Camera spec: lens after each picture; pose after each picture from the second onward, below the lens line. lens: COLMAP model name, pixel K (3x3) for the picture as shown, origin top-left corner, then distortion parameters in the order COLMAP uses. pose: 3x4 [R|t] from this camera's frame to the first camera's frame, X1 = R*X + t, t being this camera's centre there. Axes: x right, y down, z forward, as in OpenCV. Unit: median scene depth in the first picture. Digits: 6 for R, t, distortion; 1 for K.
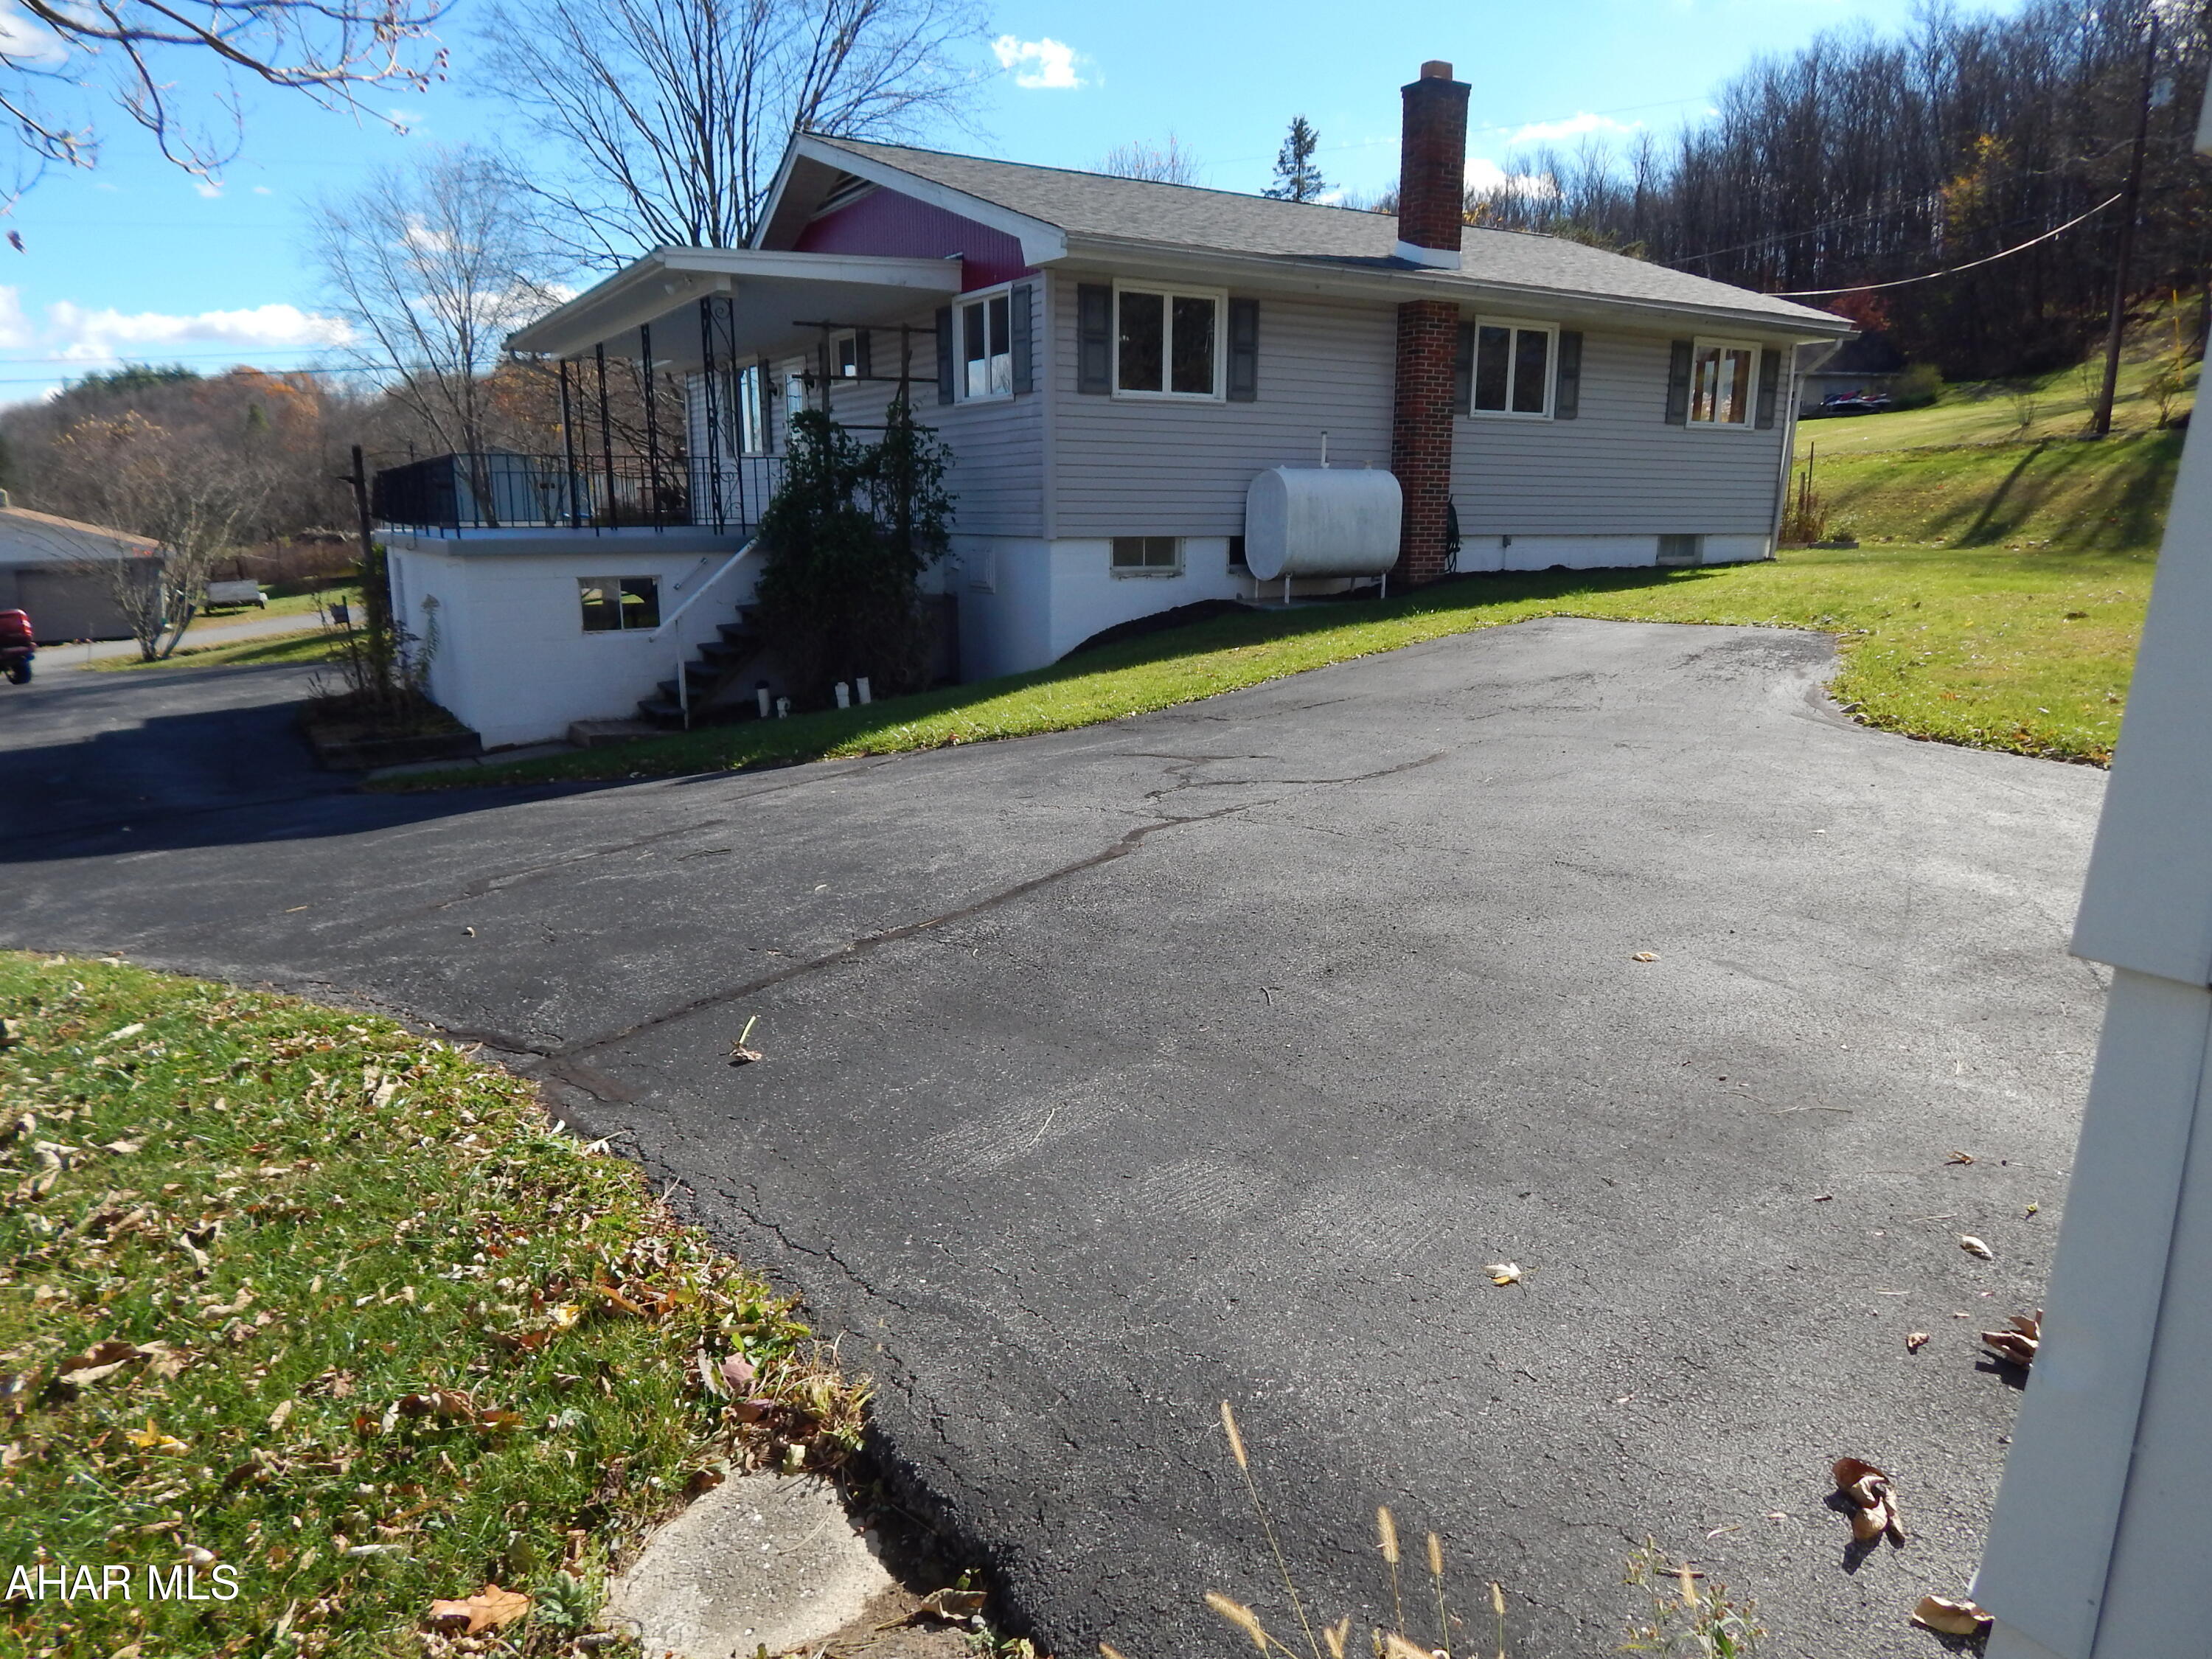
lens RADIAL K [[1451.2, 0, 1100.1], [0, 1451.2, 828.4], [0, 0, 1]] dist [-0.007481, 0.000111]
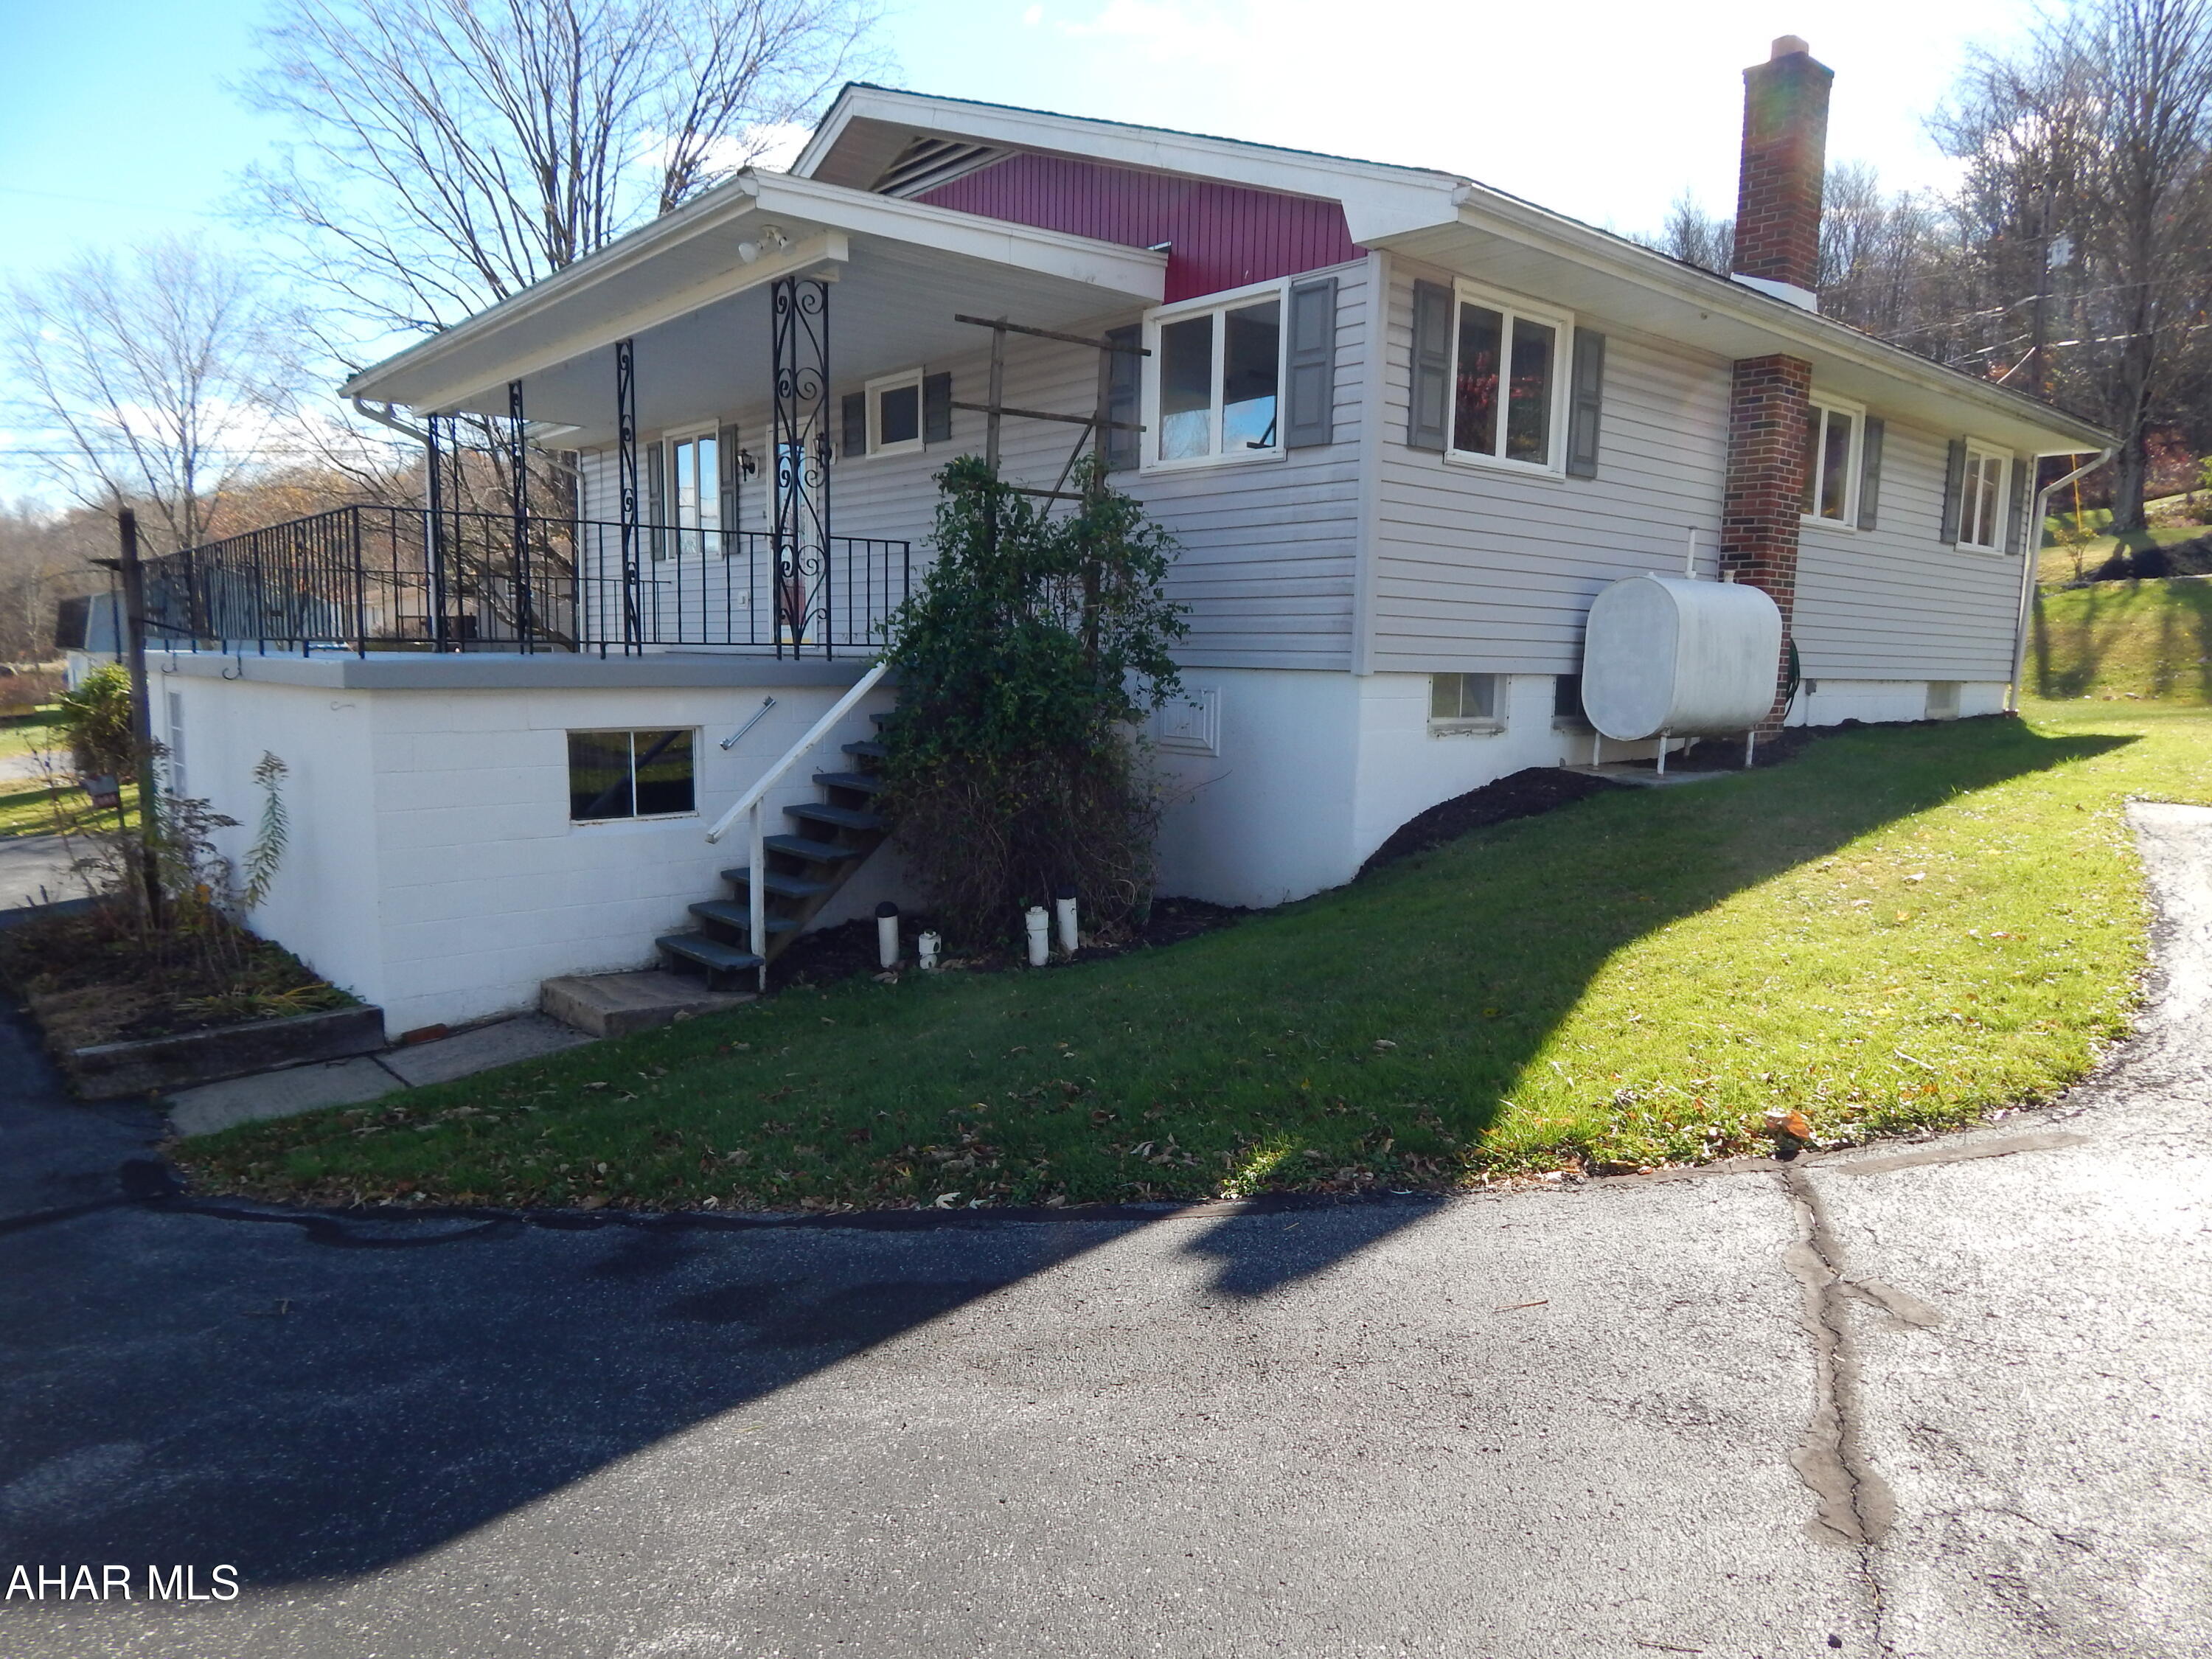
lens RADIAL K [[1443.3, 0, 1105.2], [0, 1443.3, 834.9], [0, 0, 1]] dist [-0.008146, 0.005598]
pose [[0.984545, -0.006368, 0.175016, -0.239808], [0.022504, 0.995654, -0.090369, -0.071846], [-0.173680, 0.092911, 0.980410, 0.389904]]
